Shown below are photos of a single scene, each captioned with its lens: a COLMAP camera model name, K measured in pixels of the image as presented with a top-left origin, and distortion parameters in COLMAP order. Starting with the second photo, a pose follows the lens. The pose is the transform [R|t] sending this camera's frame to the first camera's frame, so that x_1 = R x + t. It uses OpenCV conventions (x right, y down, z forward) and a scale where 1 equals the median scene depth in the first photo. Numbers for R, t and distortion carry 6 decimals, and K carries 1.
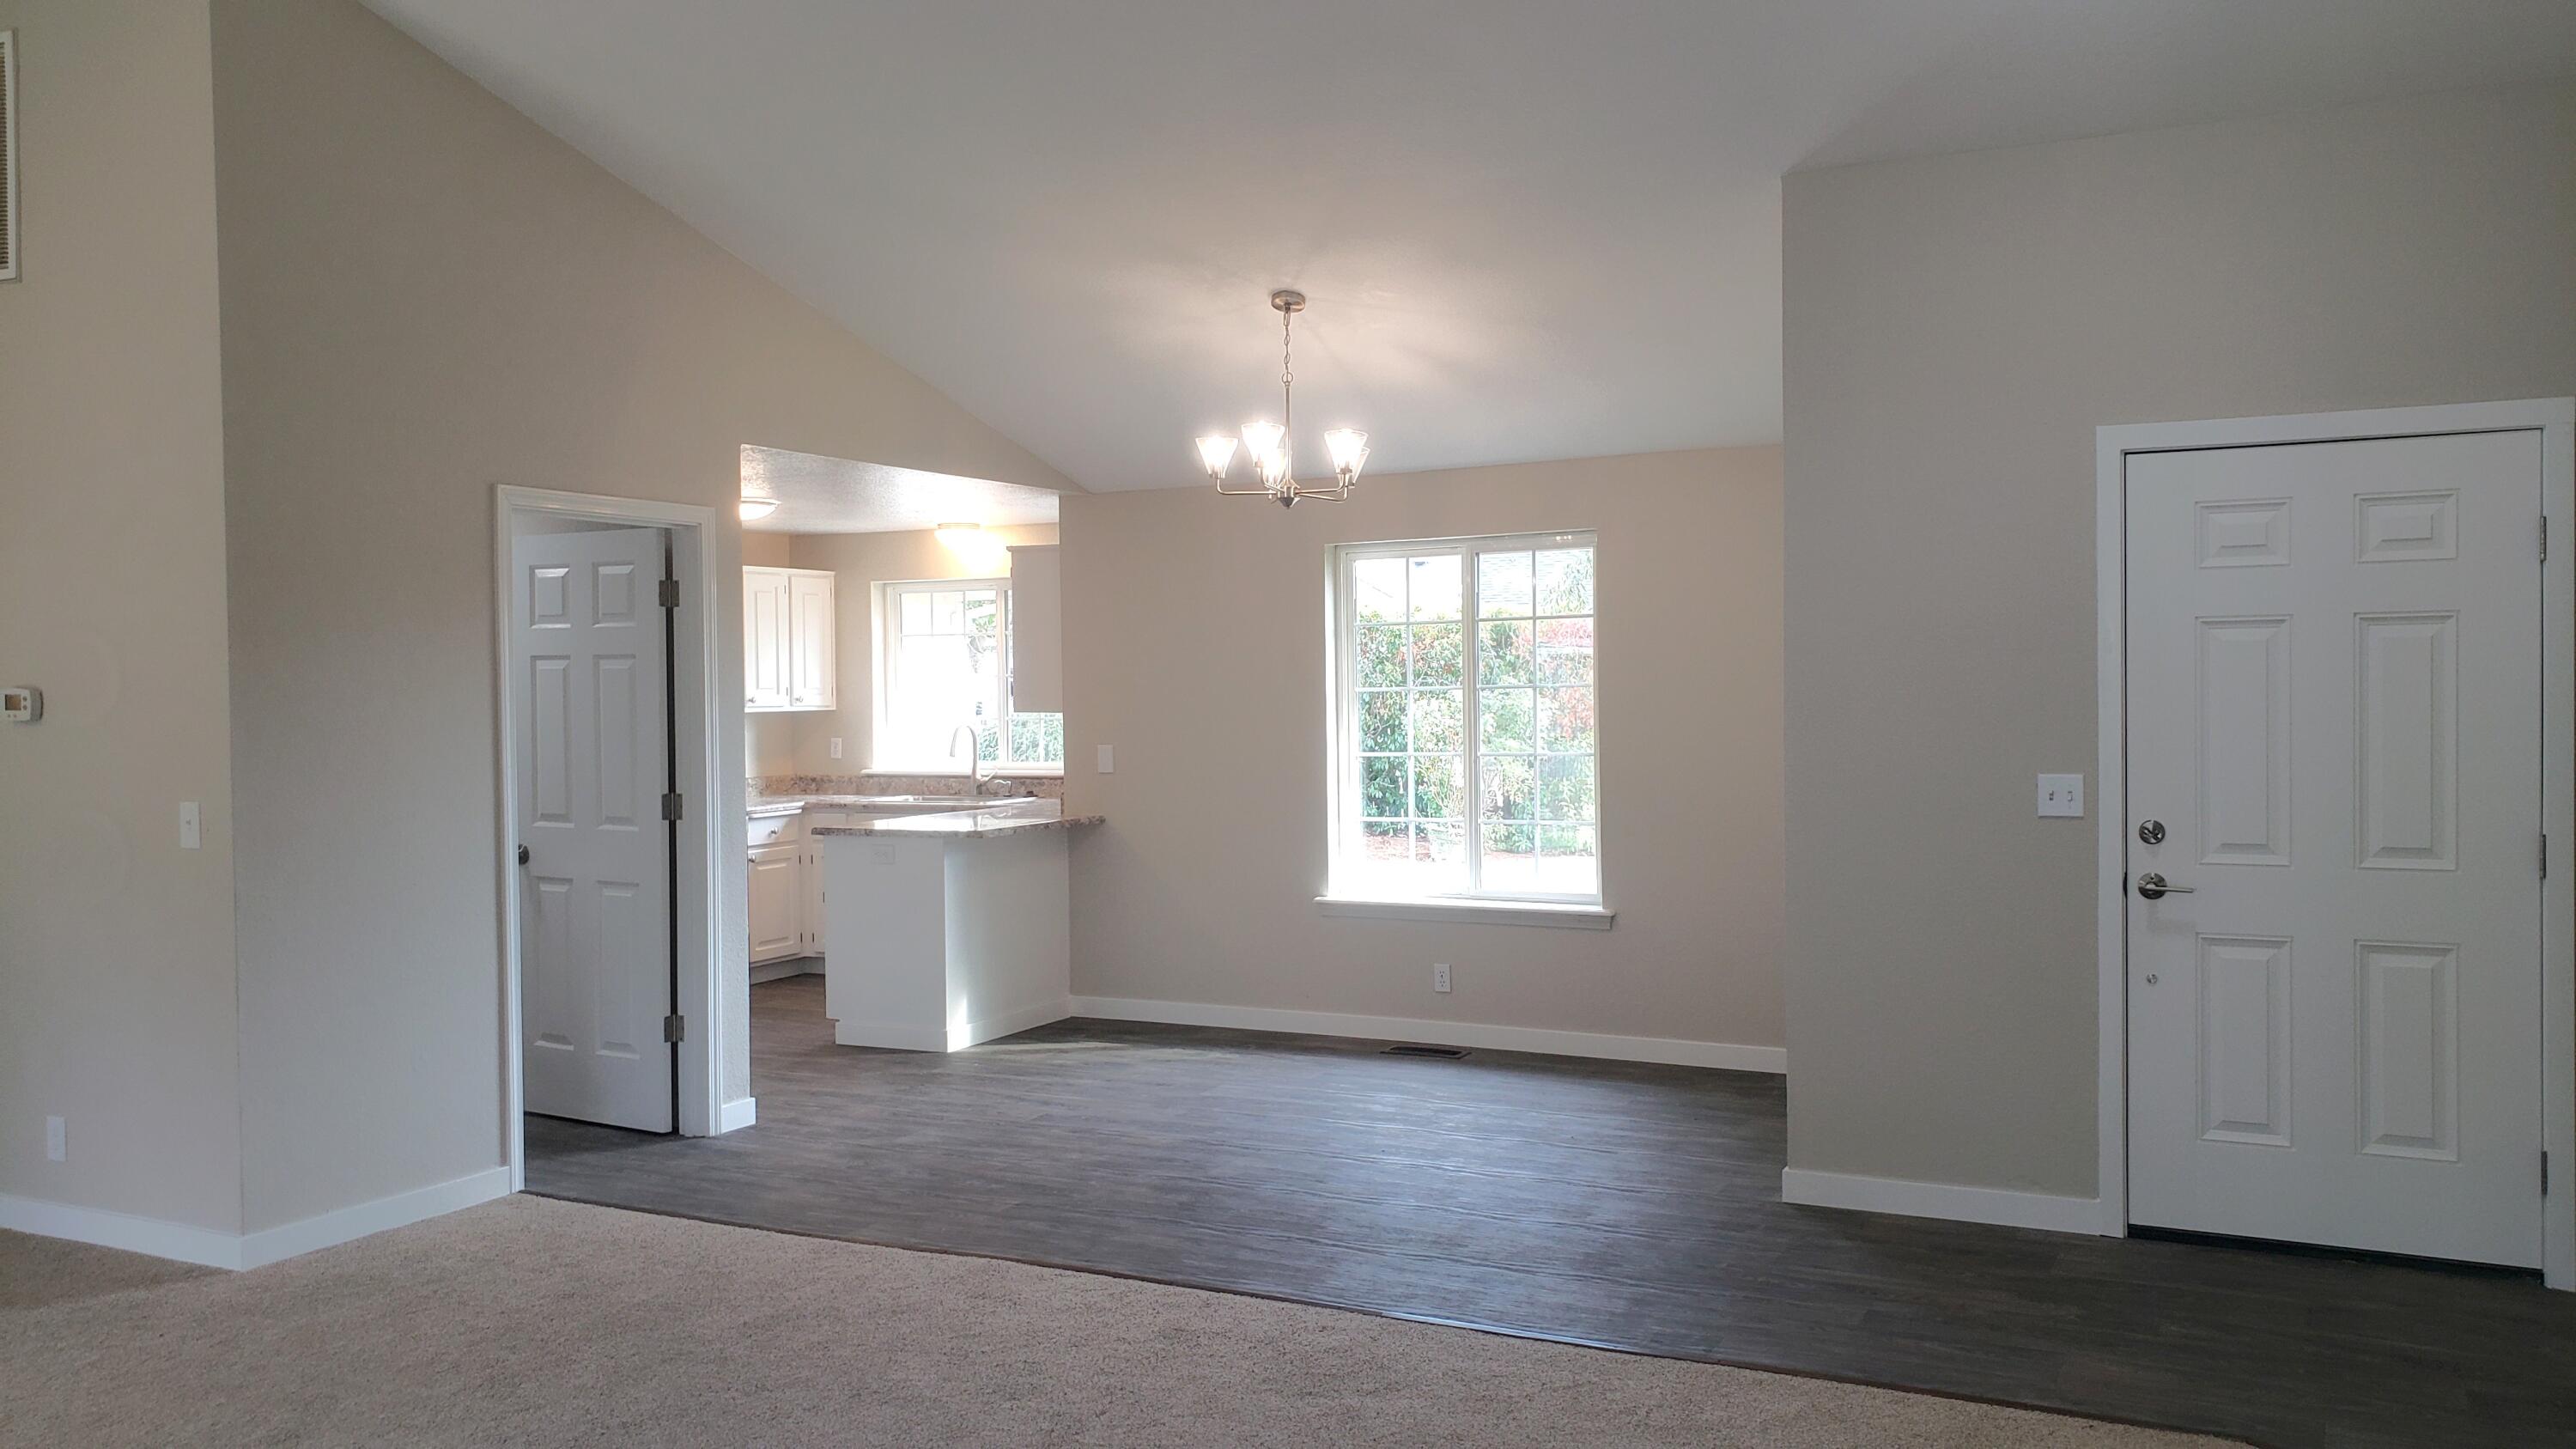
lens RADIAL K [[1892.1, 0, 1292.6], [0, 1892.1, 694.0], [0, 0, 1]] dist [0.001615, -0.000387]
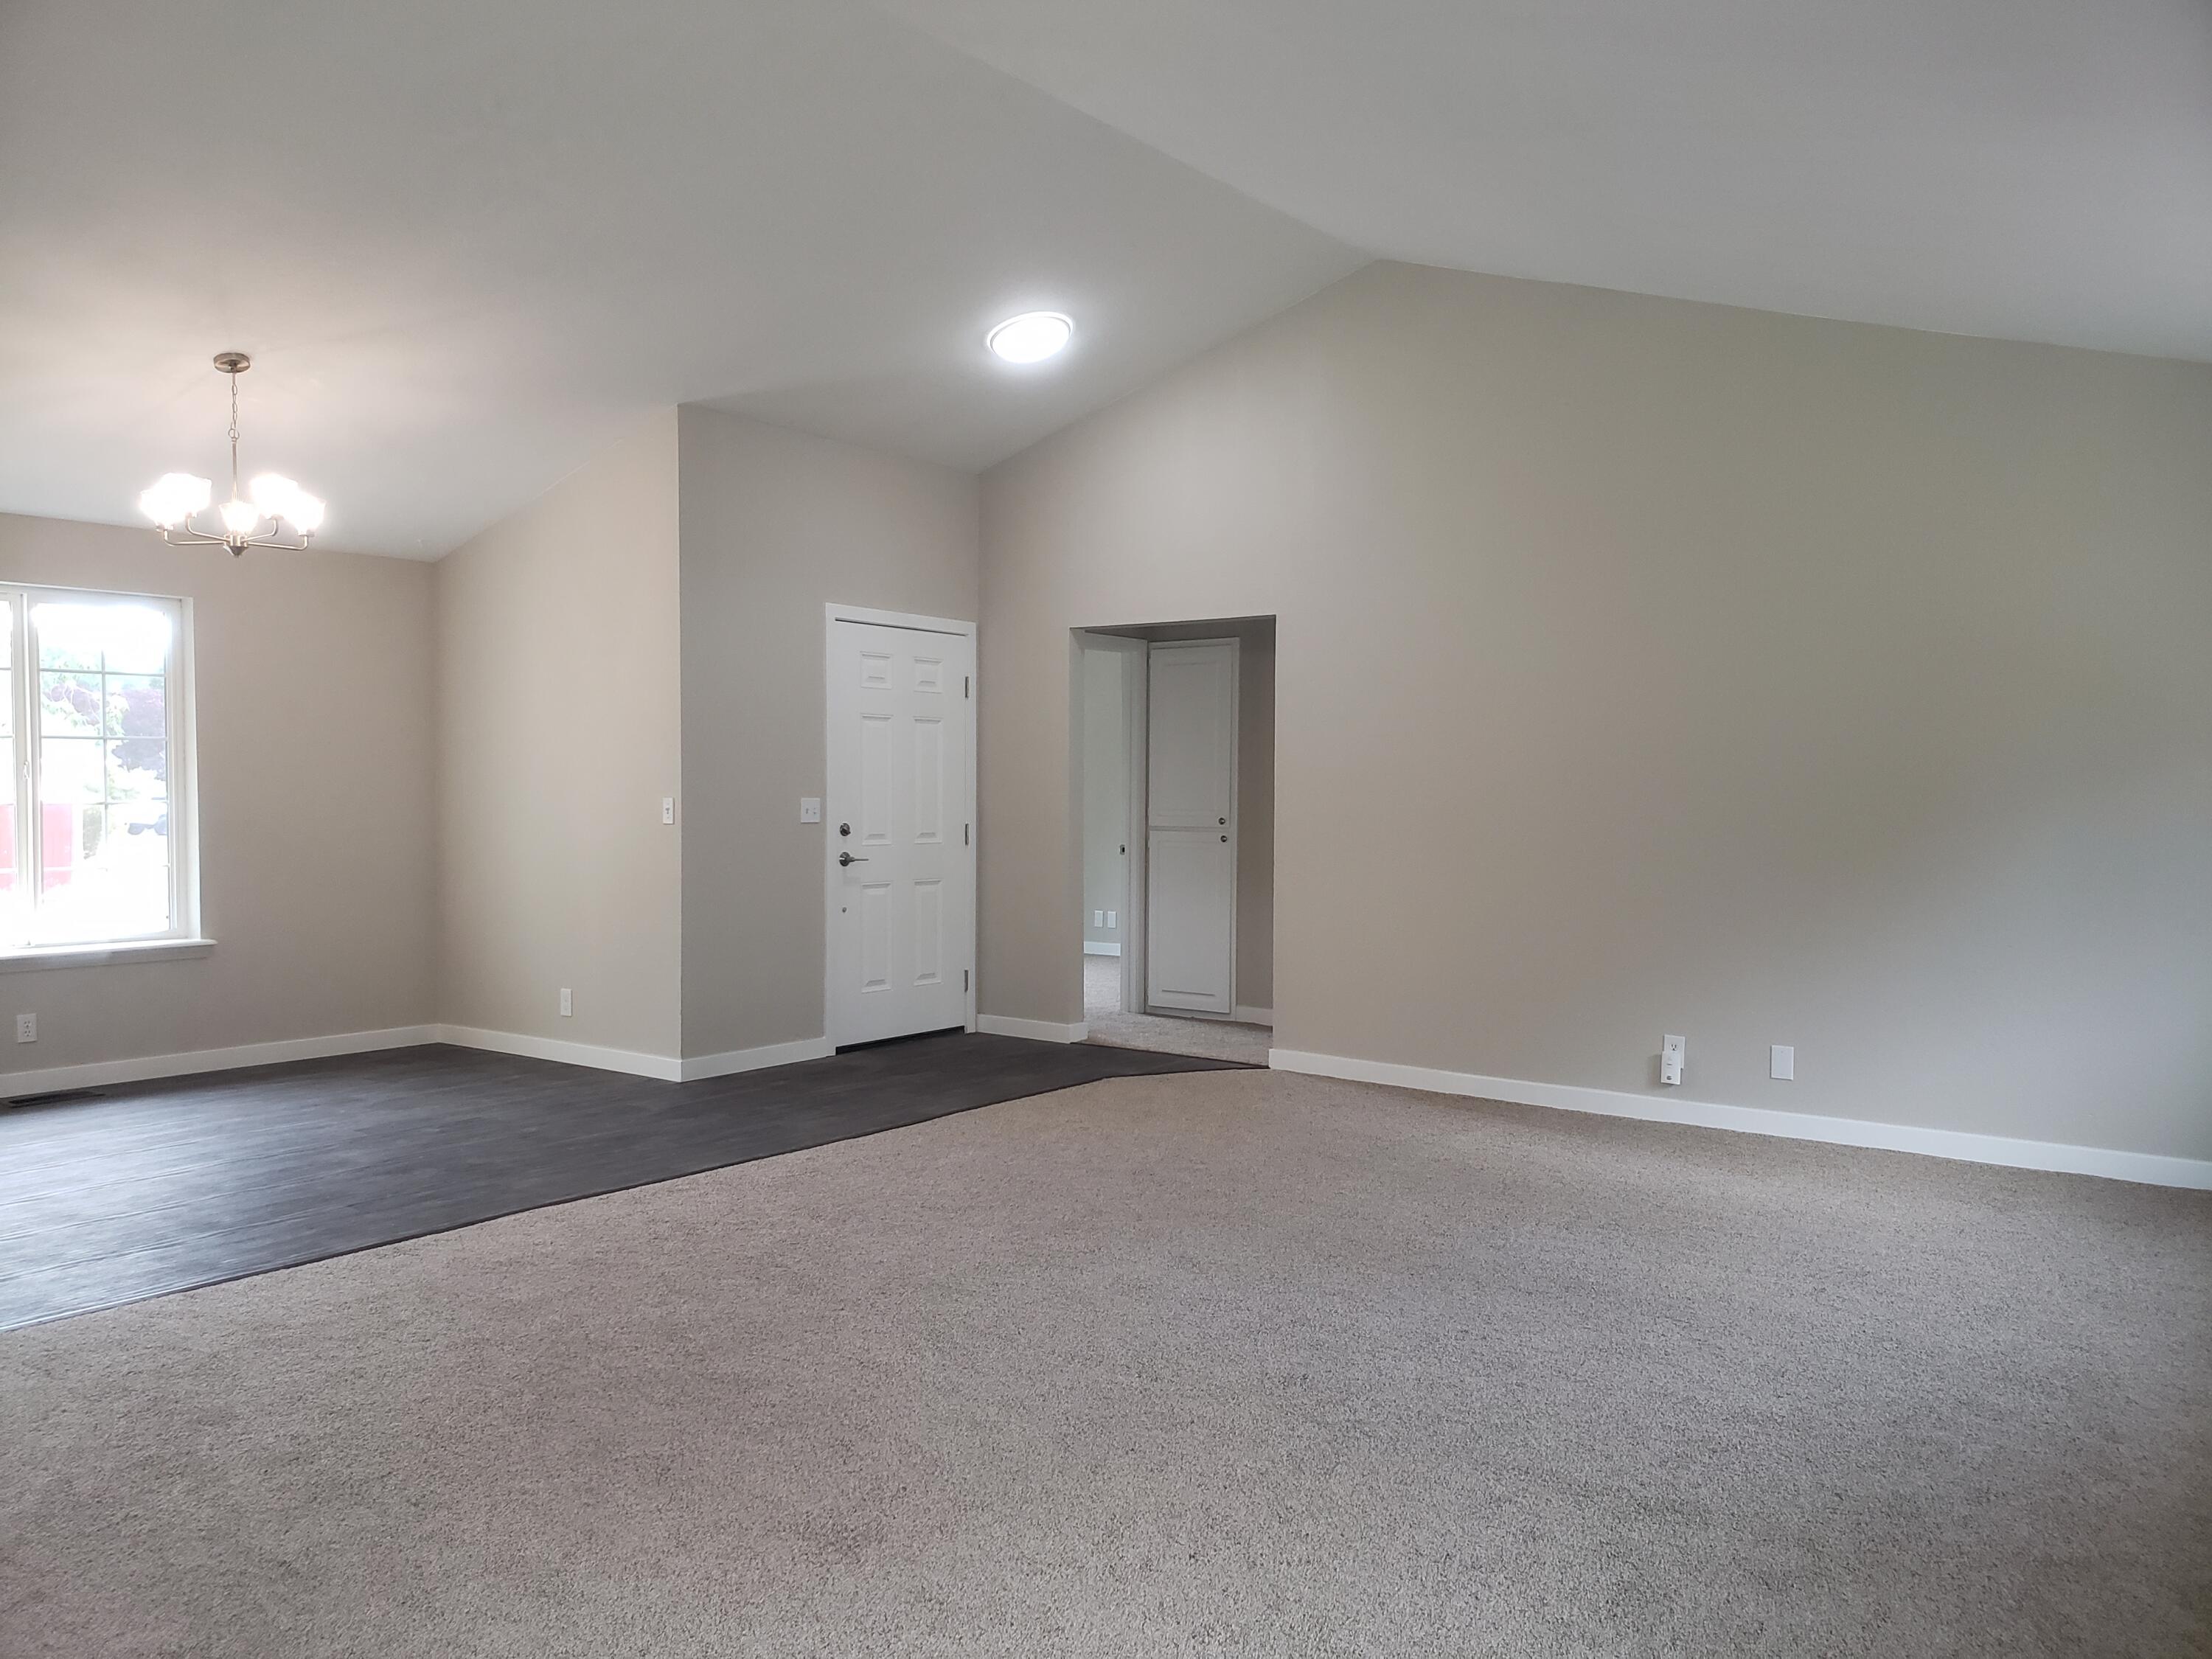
lens RADIAL K [[1676.7, 0, 1106.0], [0, 1676.7, 829.5], [0, 0, 1]] dist [-0.041494, 0.000768]
pose [[0.184229, -0.014663, 0.982774, -1.060698], [-0.006372, 0.999850, 0.016113, 0.044781], [-0.982863, -0.009231, 0.184108, 0.450621]]
